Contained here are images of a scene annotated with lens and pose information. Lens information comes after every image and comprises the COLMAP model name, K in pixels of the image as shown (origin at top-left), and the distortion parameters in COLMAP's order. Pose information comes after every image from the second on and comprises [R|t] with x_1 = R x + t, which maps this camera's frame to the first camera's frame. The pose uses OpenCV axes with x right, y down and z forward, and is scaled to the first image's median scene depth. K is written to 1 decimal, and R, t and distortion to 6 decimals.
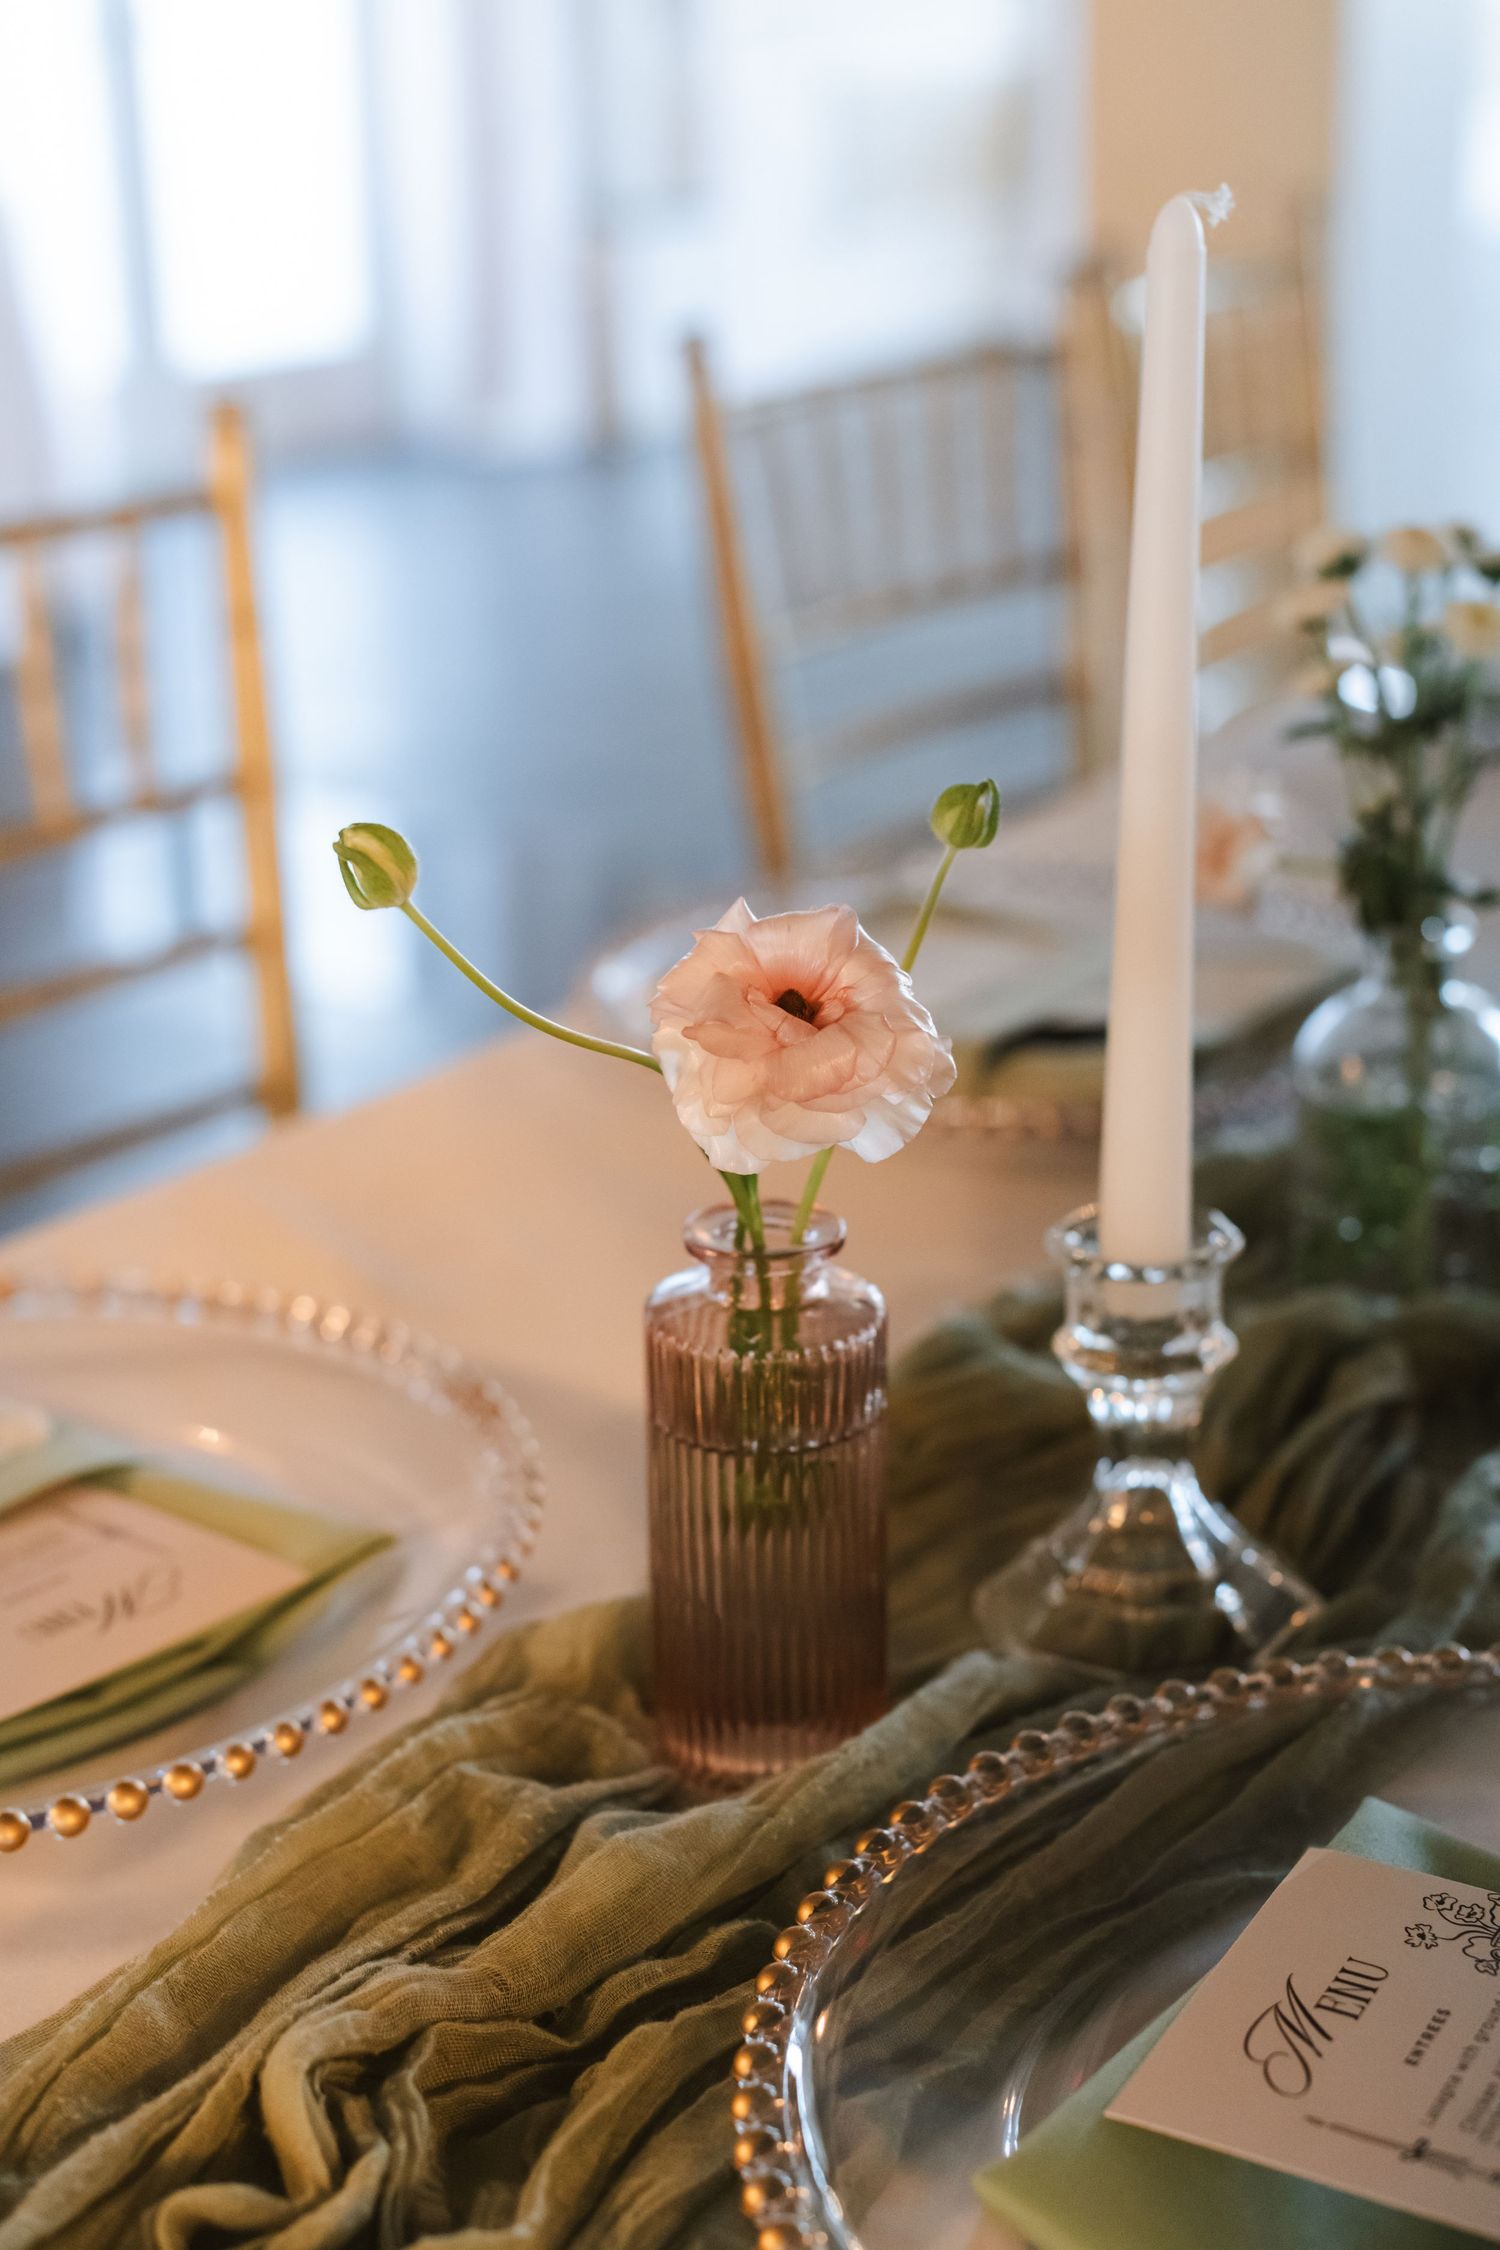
lens RADIAL K [[3303.4, 0, 813.8], [0, 3303.4, 1125.9], [0, 0, 1]] dist [0.028724, -0.055869]
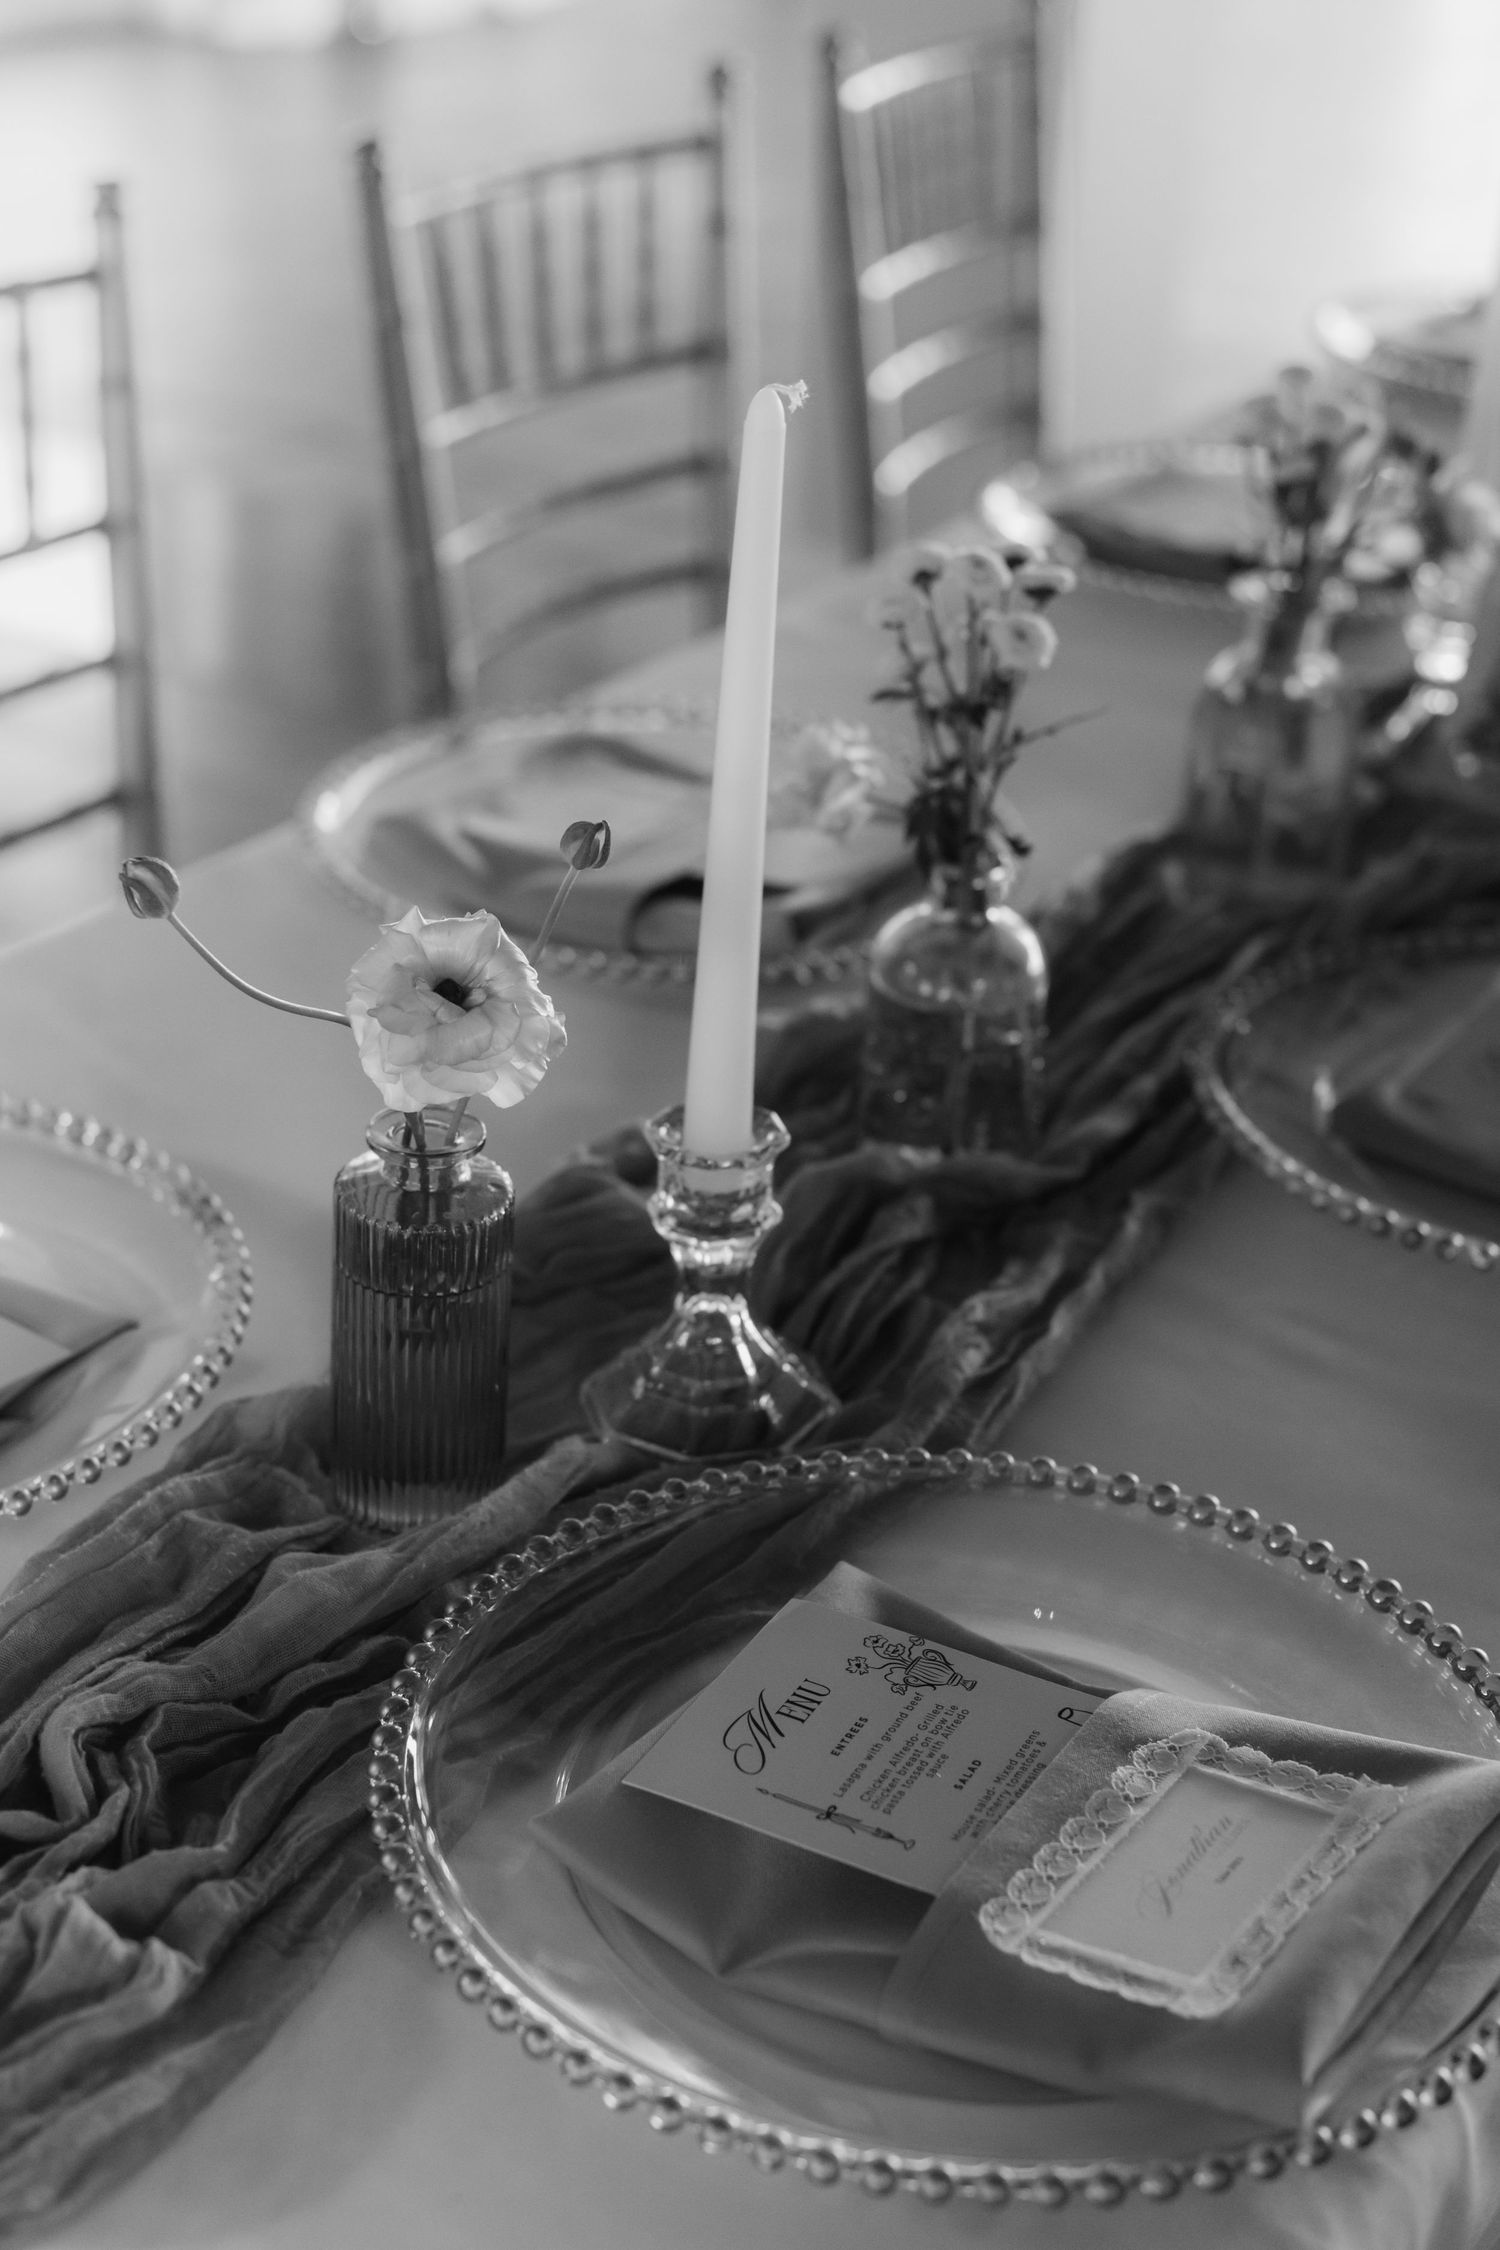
lens RADIAL K [[3236.5, 0, 750.0], [0, 3236.5, 1125.0], [0, 0, 1]] dist [0.020629, -0.010752]
pose [[0.996399, 0.046416, 0.070955, 0.023896], [-0.053560, 0.993306, 0.102344, -0.117766], [-0.065729, -0.105776, 0.992215, -0.333024]]
